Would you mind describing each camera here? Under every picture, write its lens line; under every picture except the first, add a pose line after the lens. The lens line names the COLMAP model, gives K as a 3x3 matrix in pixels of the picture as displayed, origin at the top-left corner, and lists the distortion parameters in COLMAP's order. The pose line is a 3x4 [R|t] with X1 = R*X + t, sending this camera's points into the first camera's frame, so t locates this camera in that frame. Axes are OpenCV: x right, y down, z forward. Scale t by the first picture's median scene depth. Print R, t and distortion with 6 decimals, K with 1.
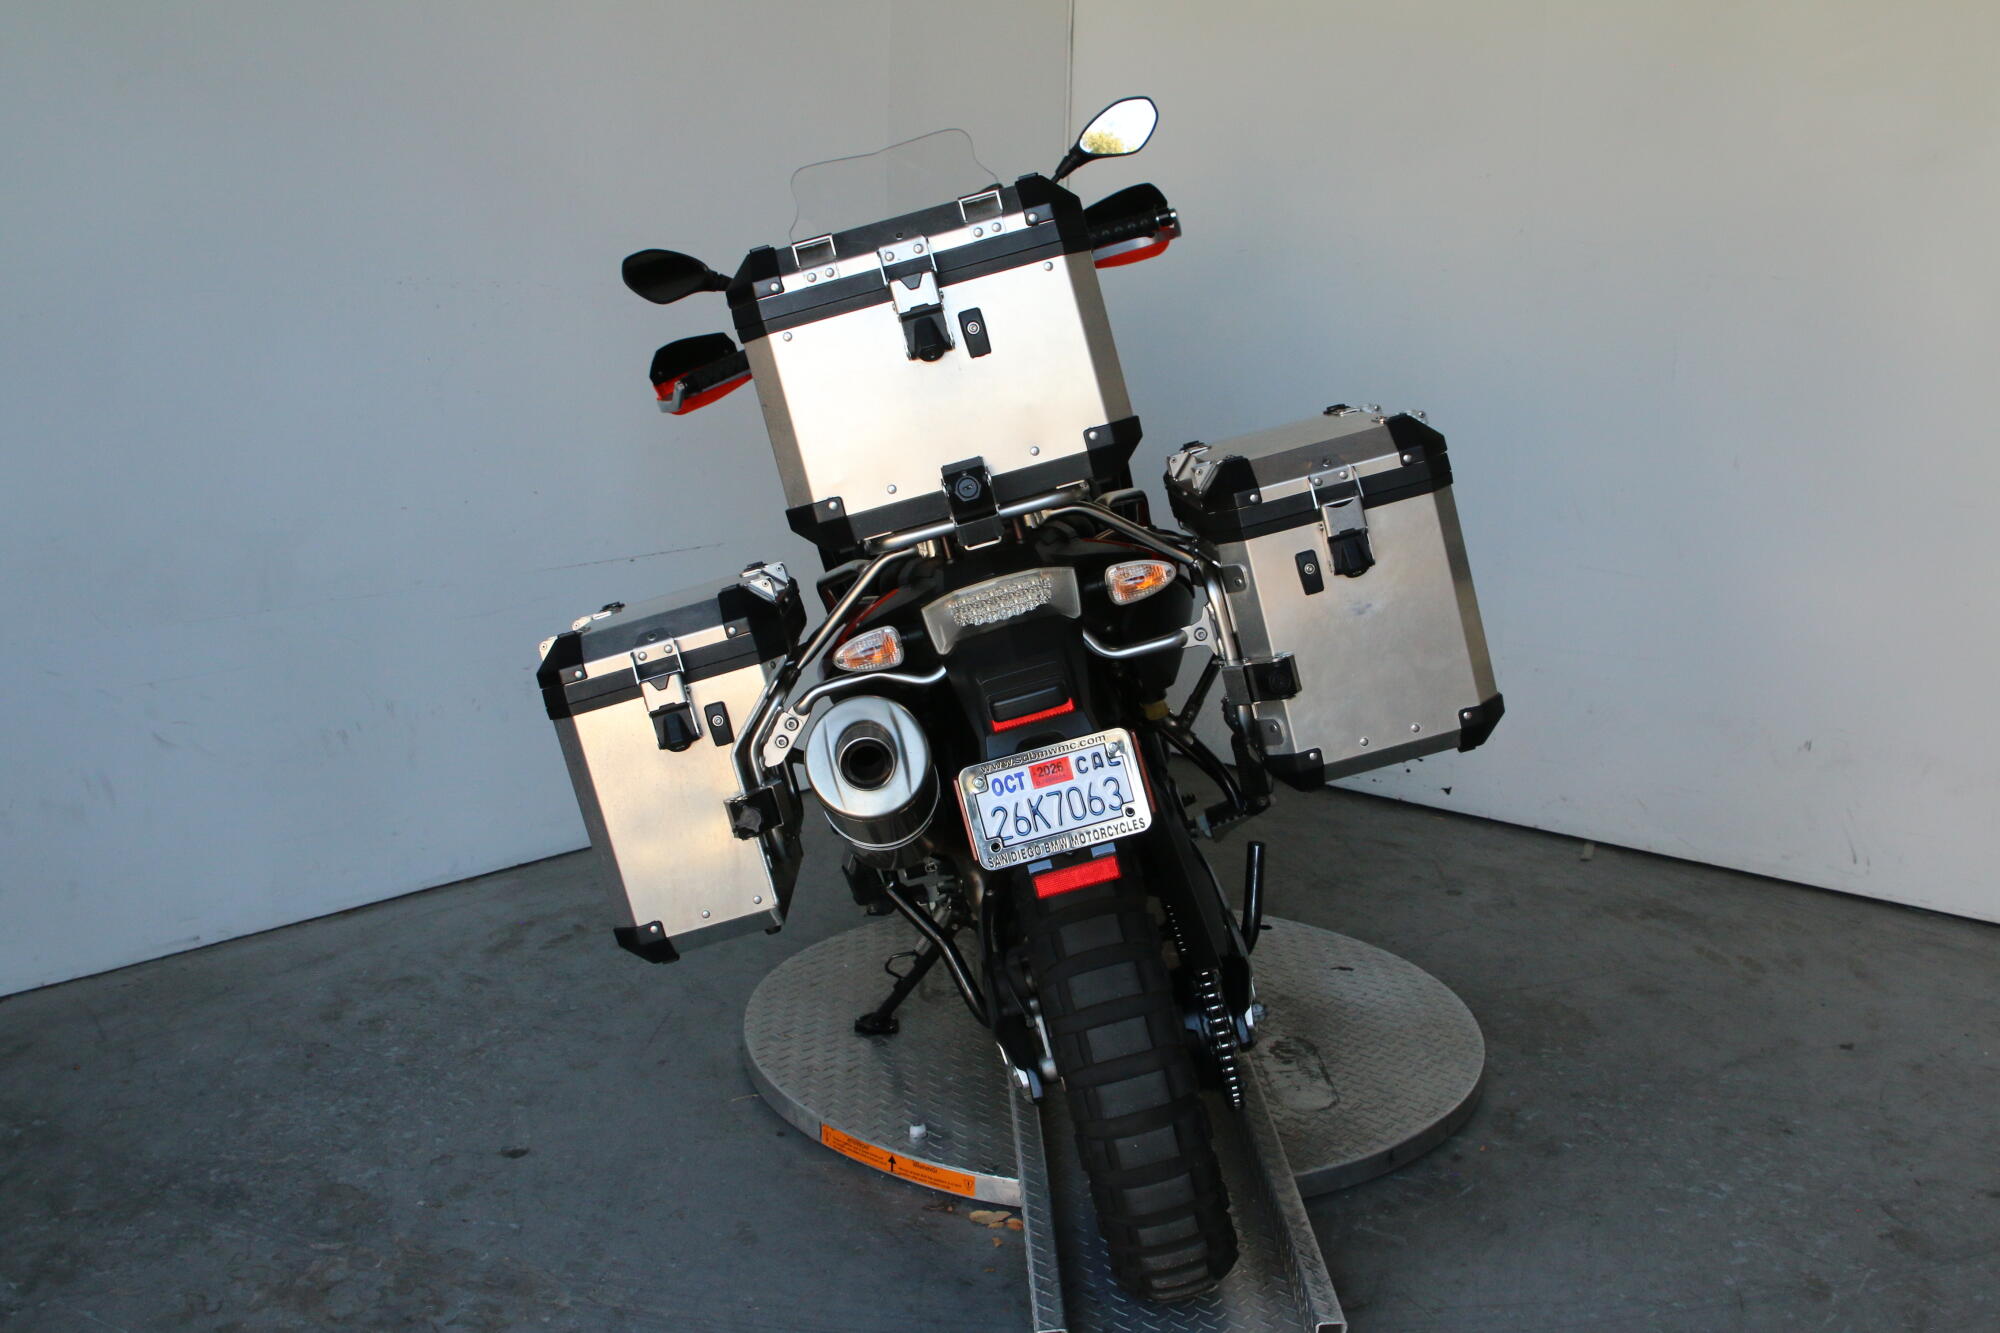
lens RADIAL K [[2140.3, 0, 990.3], [0, 2140.3, 678.1], [0, 0, 1]] dist [-0.104521, 0.000000]
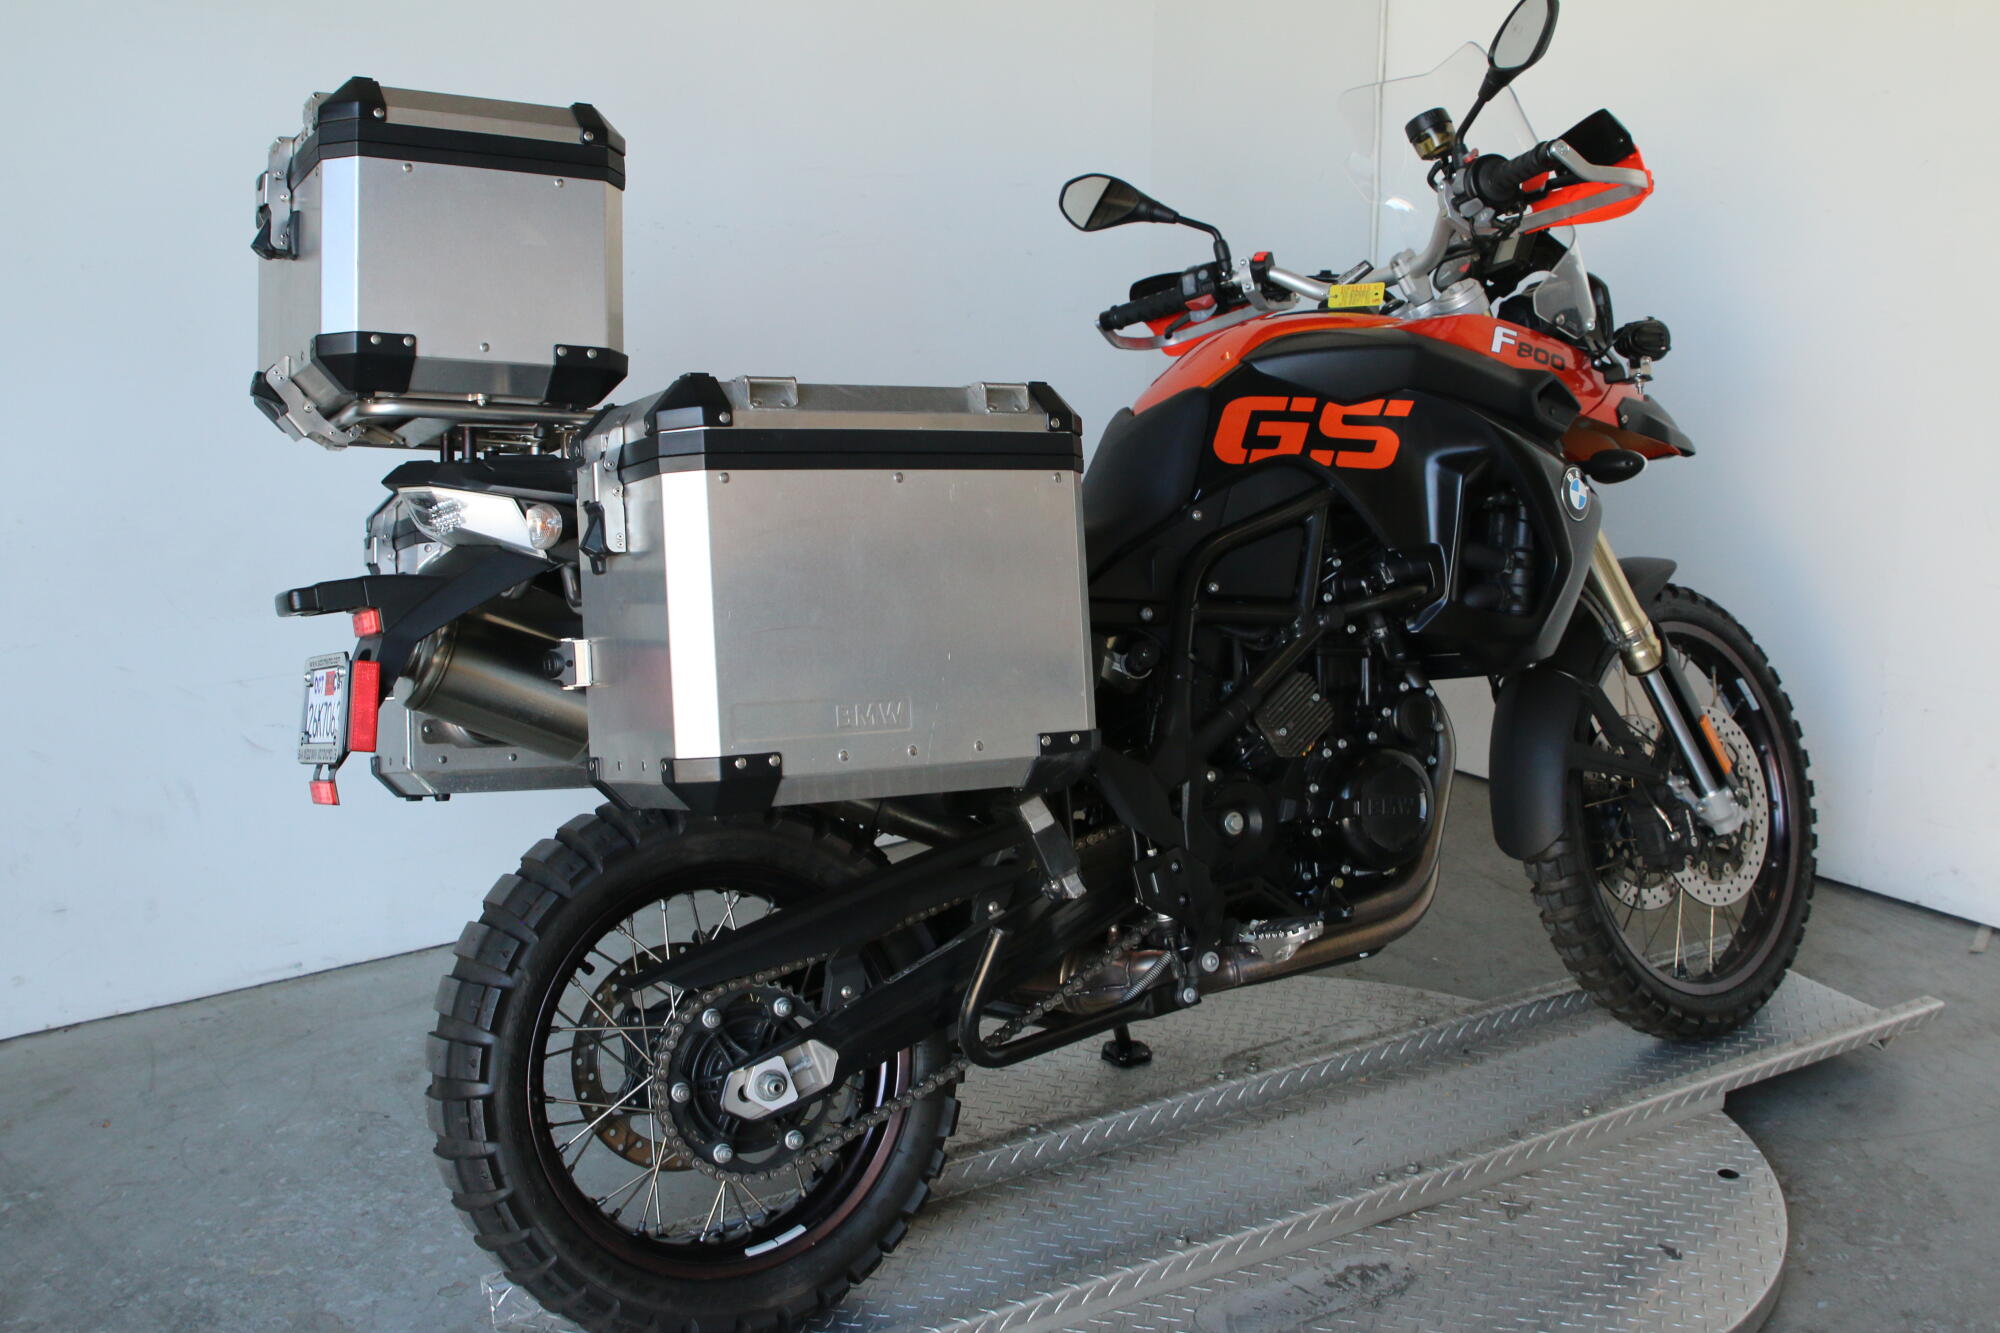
lens RADIAL K [[2140.3, 0, 995.6], [0, 2140.3, 676.2], [0, 0, 1]] dist [-0.104521, 0.000000]
pose [[0.979343, 0.039350, -0.198341, 0.090633], [-0.033000, 0.998835, 0.035218, -0.042765], [0.199496, -0.027945, 0.979500, 0.203650]]
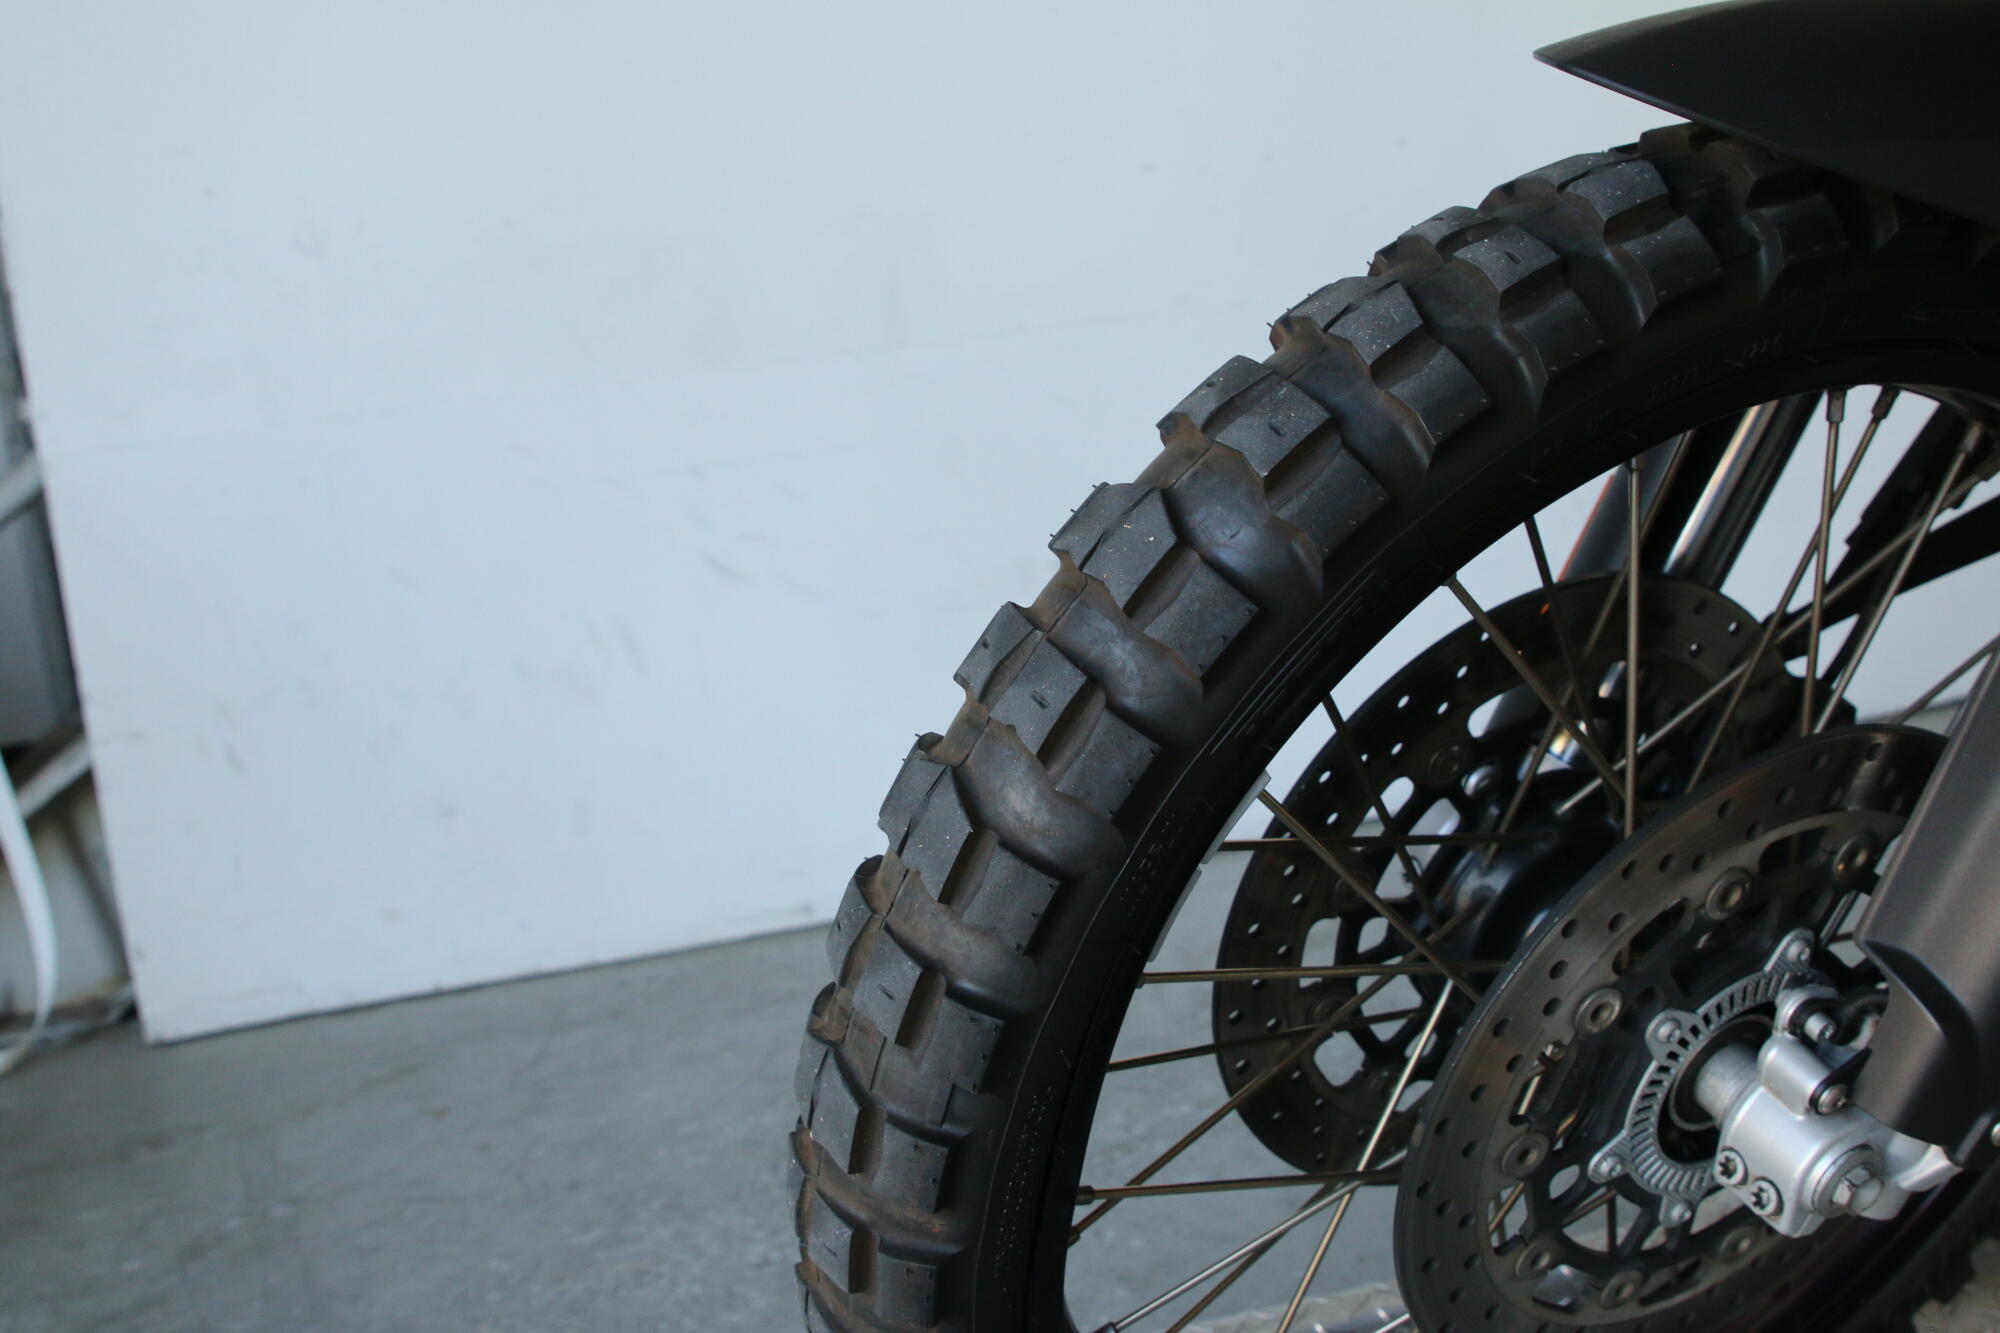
lens RADIAL K [[2140.3, 0, 993.2], [0, 2140.3, 670.4], [0, 0, 1]] dist [-0.104521, 0.000000]
pose [[0.837870, -0.023803, -0.545351, -0.003005], [0.012832, 0.999632, -0.023916, 0.077882], [0.545719, 0.013041, 0.837867, 0.566638]]
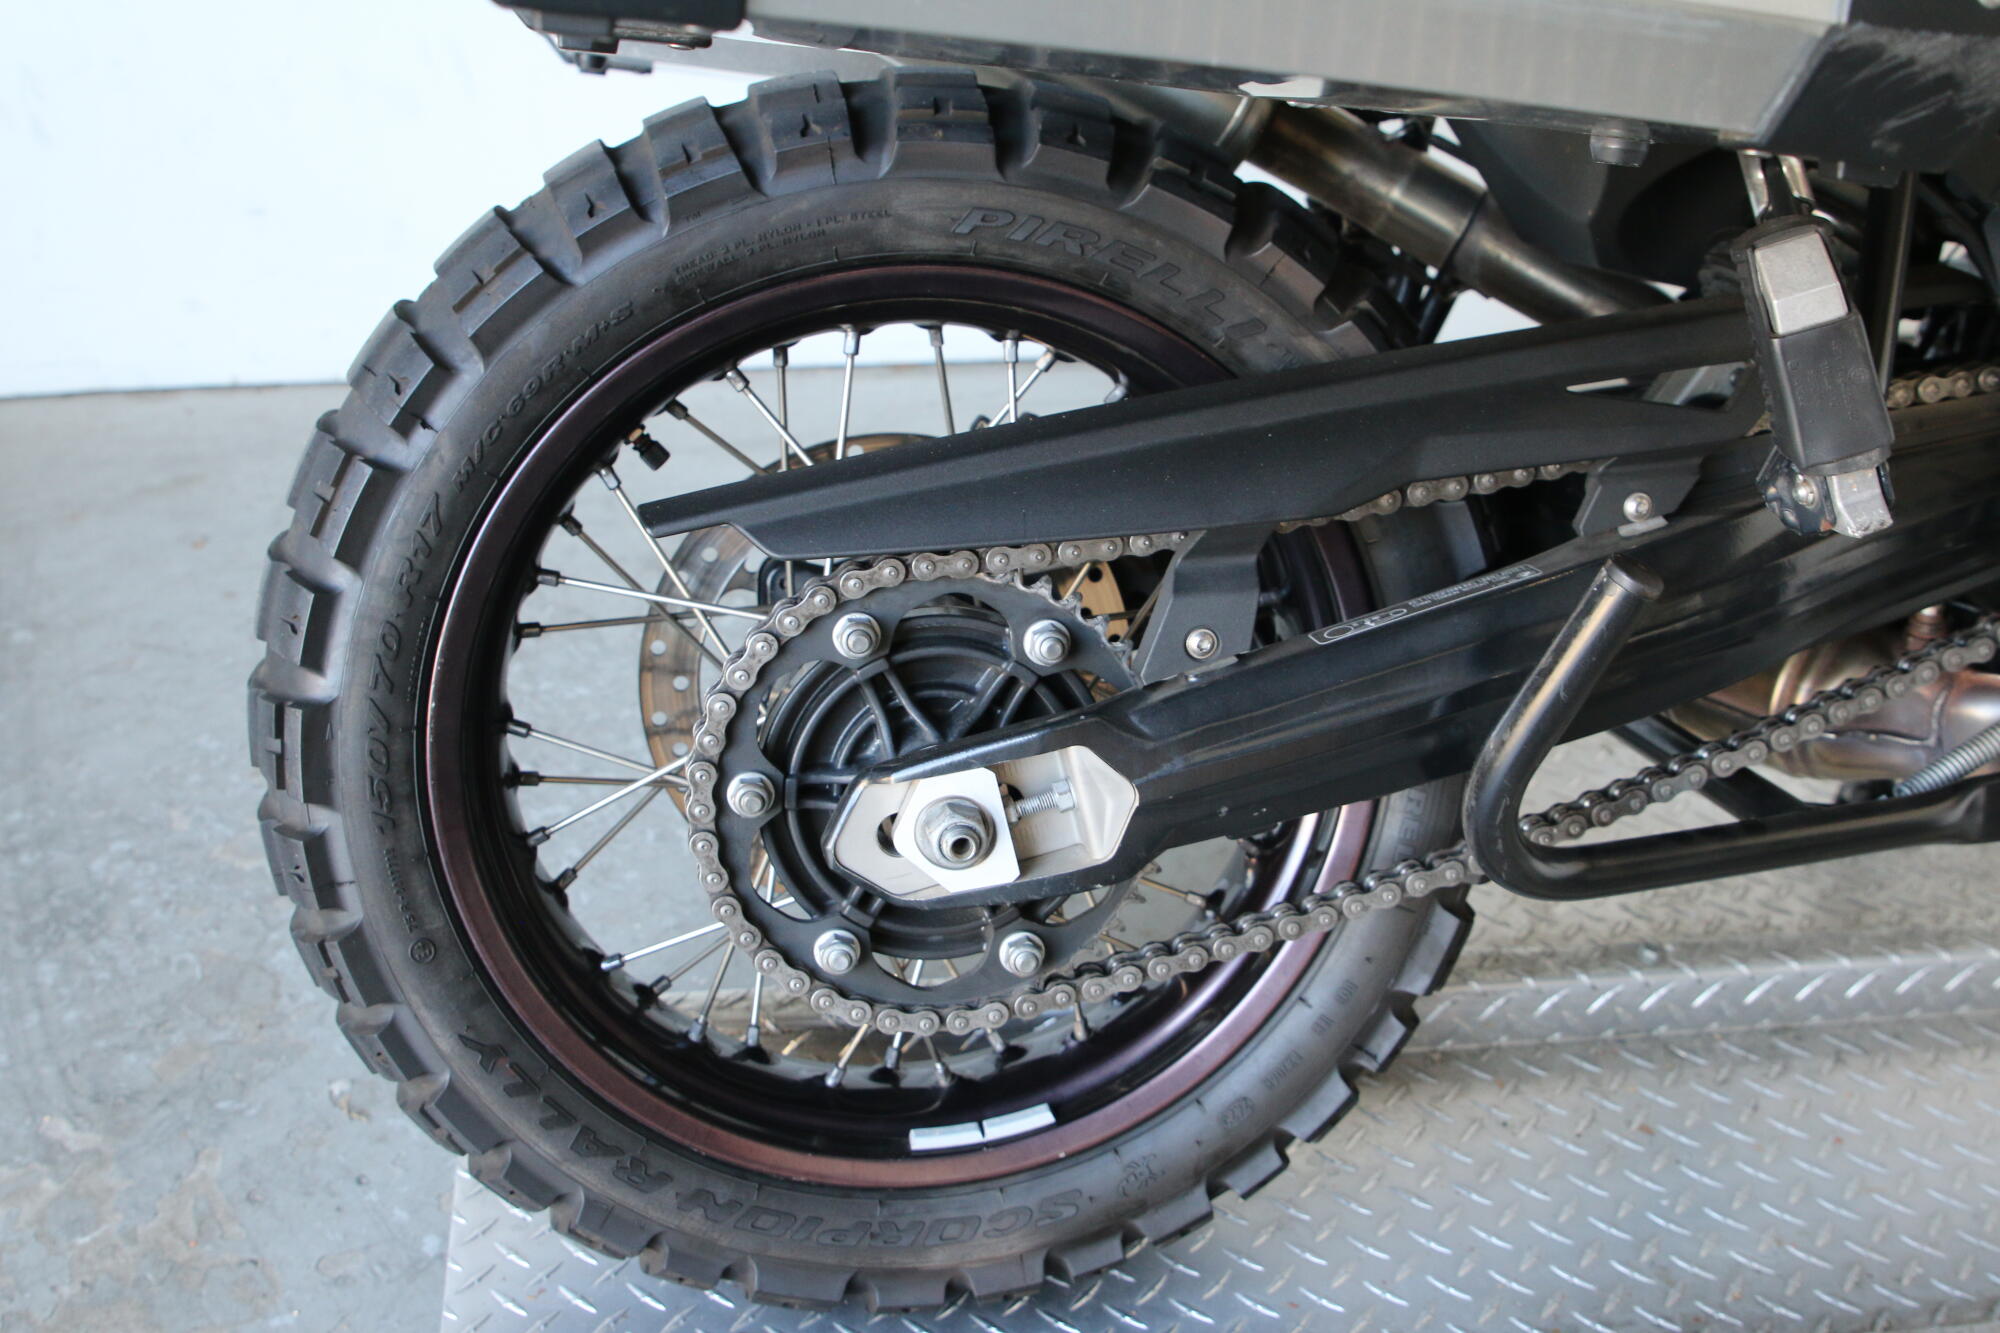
lens RADIAL K [[2140.3, 0, 1014.2], [0, 2140.3, 648.9], [0, 0, 1]] dist [-0.104521, 0.000000]
pose [[0.827887, 0.298706, -0.474740, 0.025622], [-0.168815, 0.939849, 0.296961, 0.005088], [0.534888, -0.165706, 0.828514, 0.596905]]
